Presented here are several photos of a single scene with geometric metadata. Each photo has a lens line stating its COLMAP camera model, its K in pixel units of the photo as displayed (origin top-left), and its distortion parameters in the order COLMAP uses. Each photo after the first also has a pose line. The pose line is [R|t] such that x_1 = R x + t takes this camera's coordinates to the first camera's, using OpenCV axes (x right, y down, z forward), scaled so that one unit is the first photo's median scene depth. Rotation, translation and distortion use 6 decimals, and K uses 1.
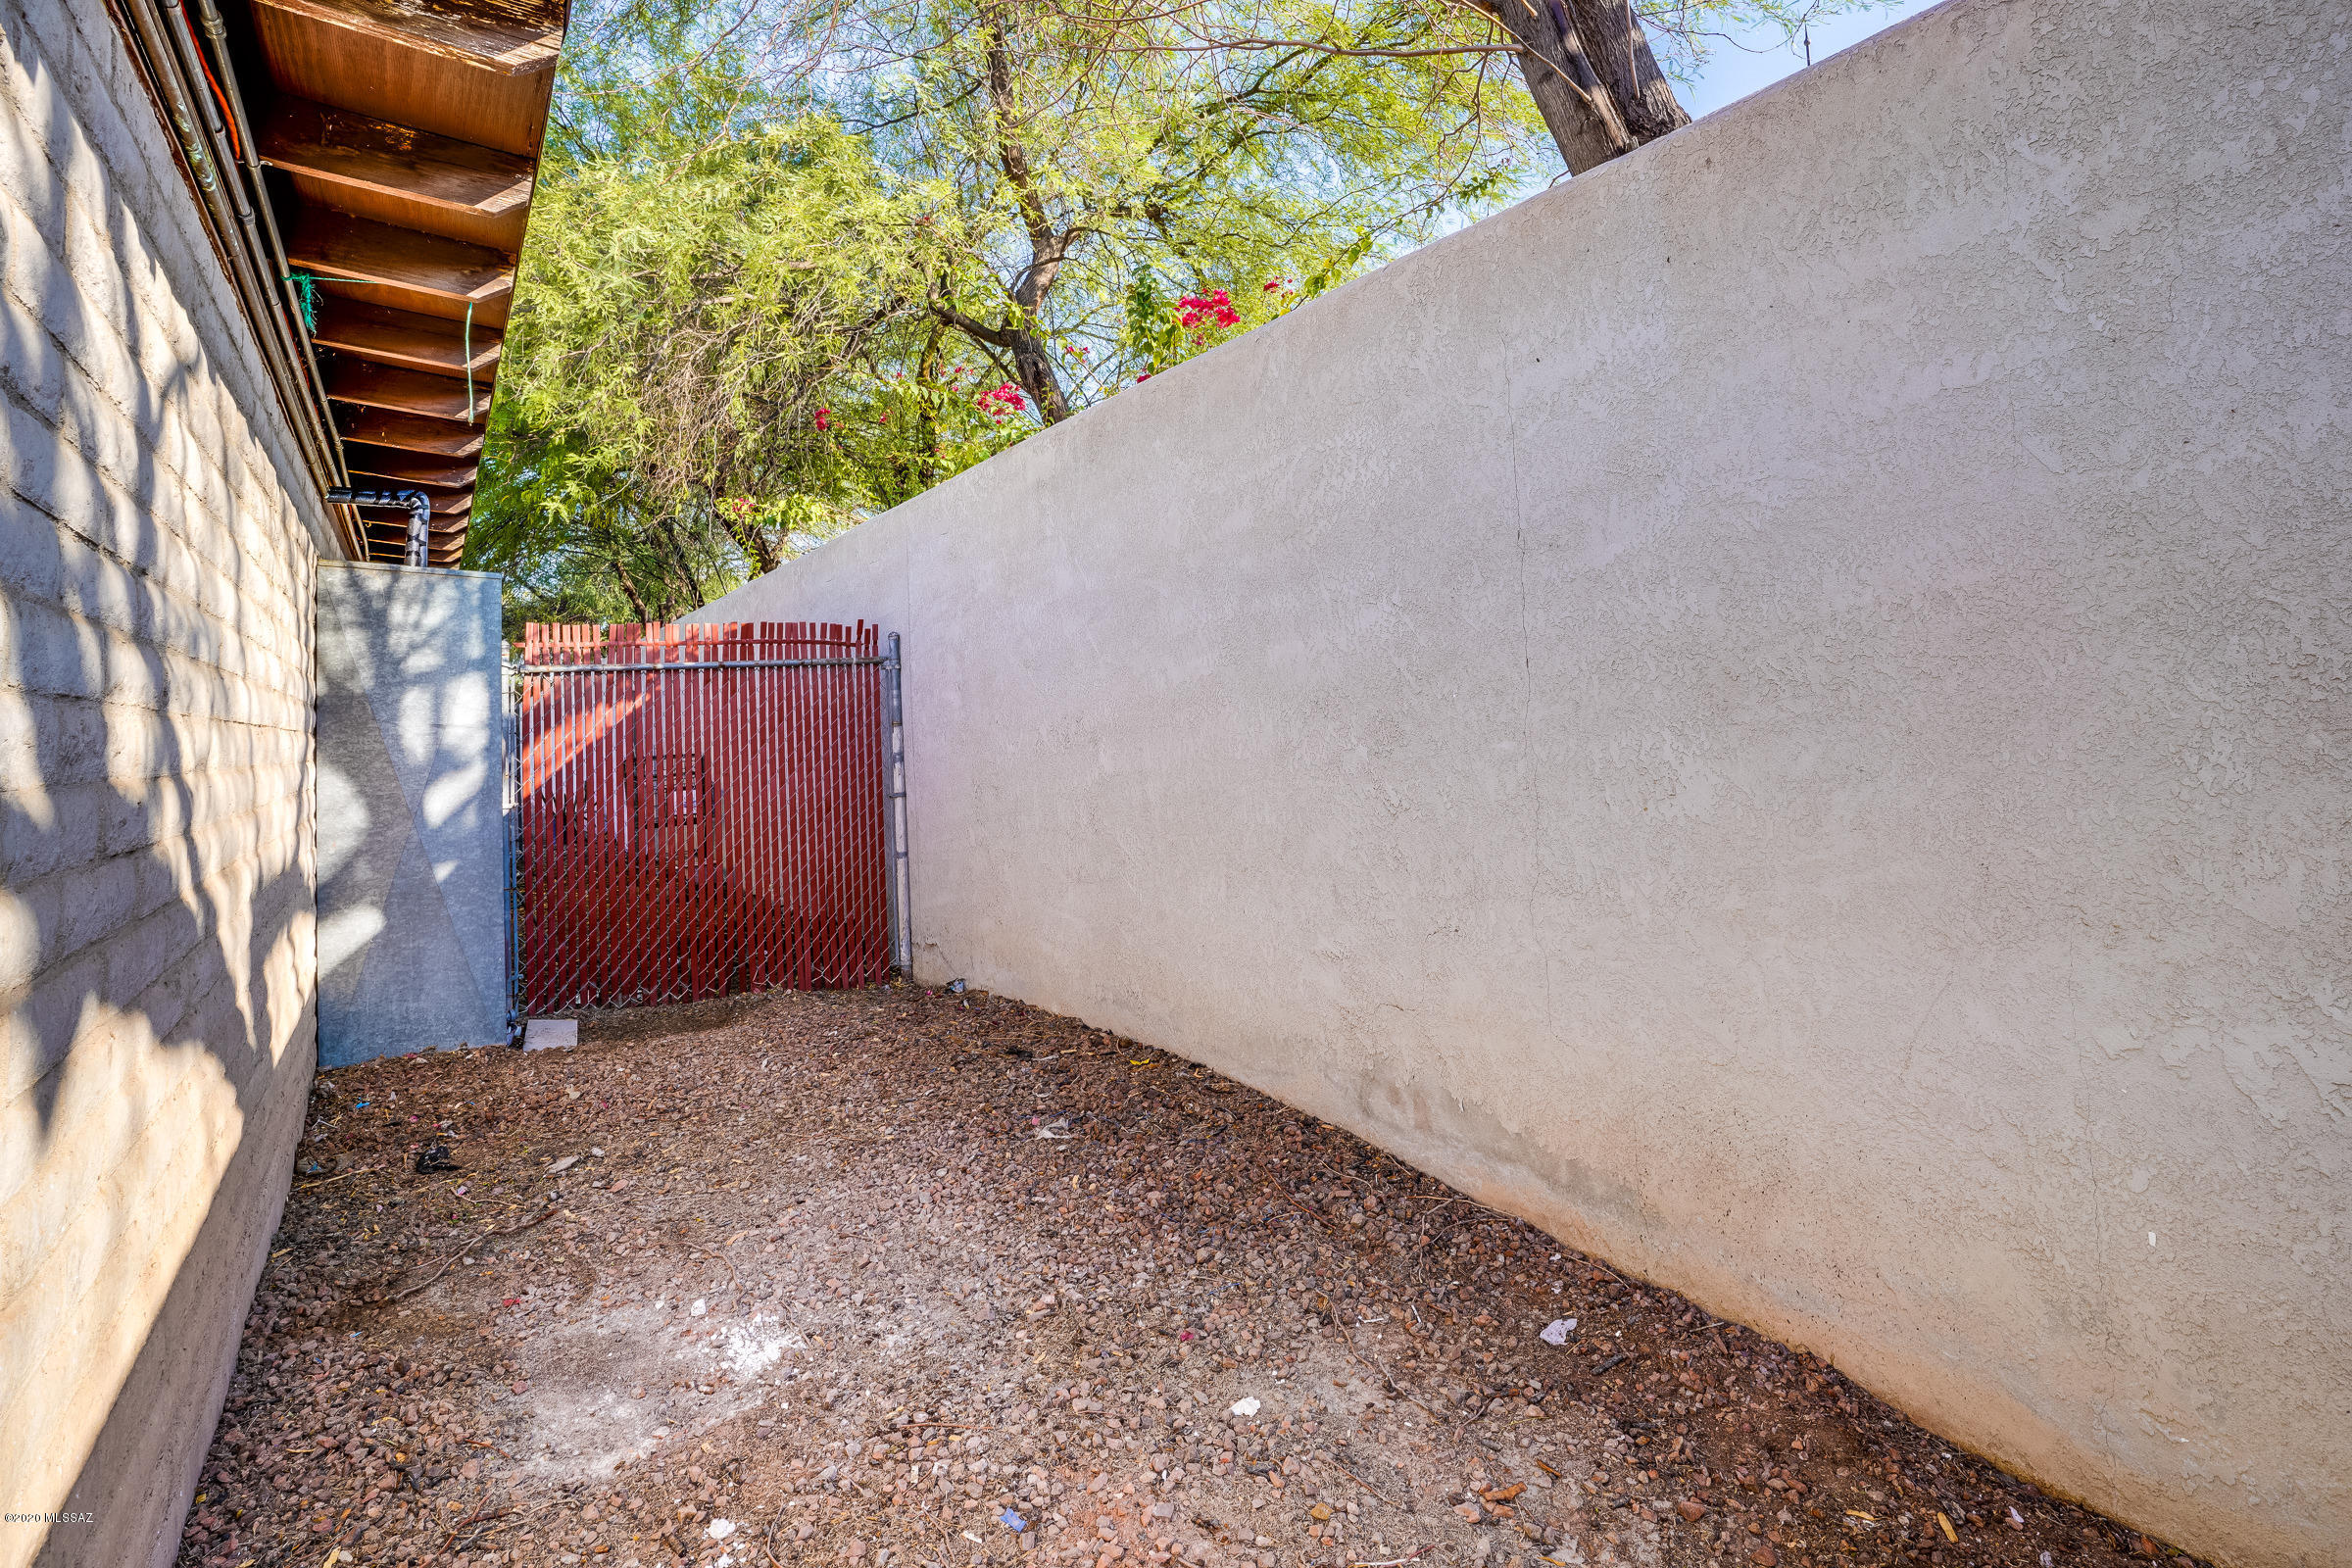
lens RADIAL K [[1173.8, 0, 1177.3], [0, 1173.8, 643.7], [0, 0, 1]] dist [-0.059709, 0.031997]
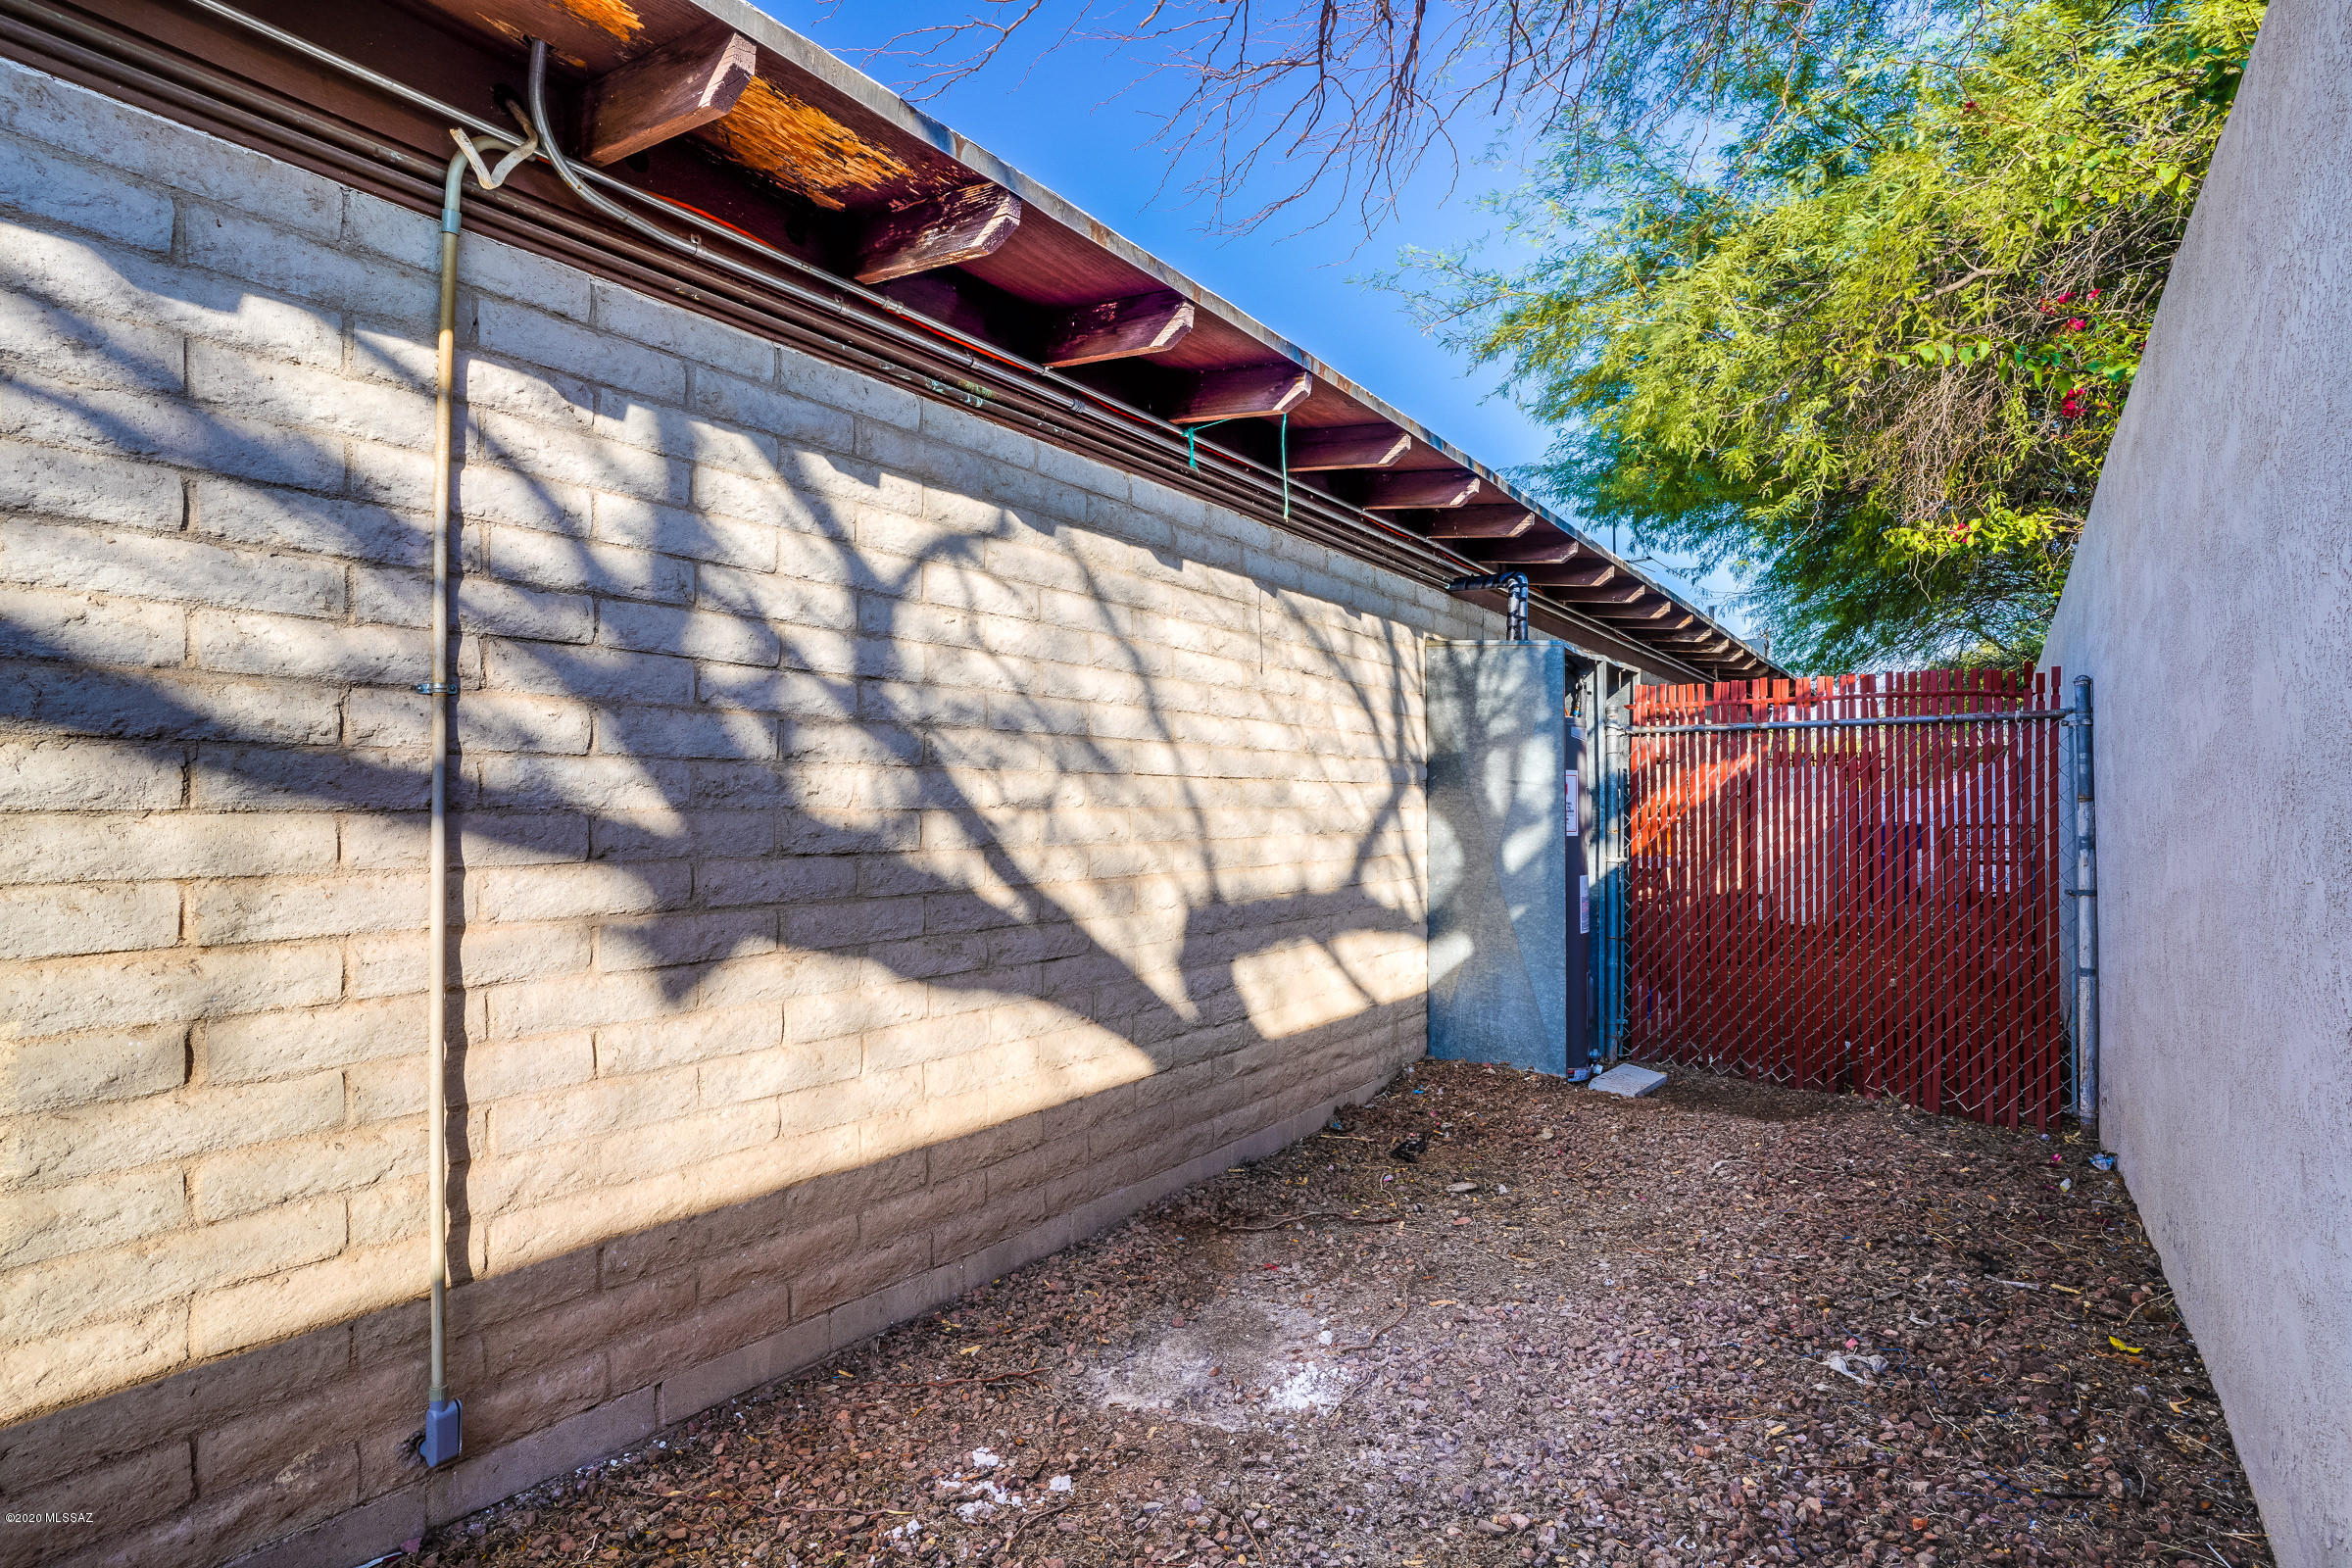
lens RADIAL K [[1162.5, 0, 1176.0], [0, 1162.5, 784.0], [0, 0, 1]] dist [-0.071269, 0.032645]
pose [[0.412234, 0.035744, -0.910377, 0.245801], [0.033142, 0.997980, 0.054191, 0.001216], [0.910475, -0.052511, 0.410217, 0.239754]]
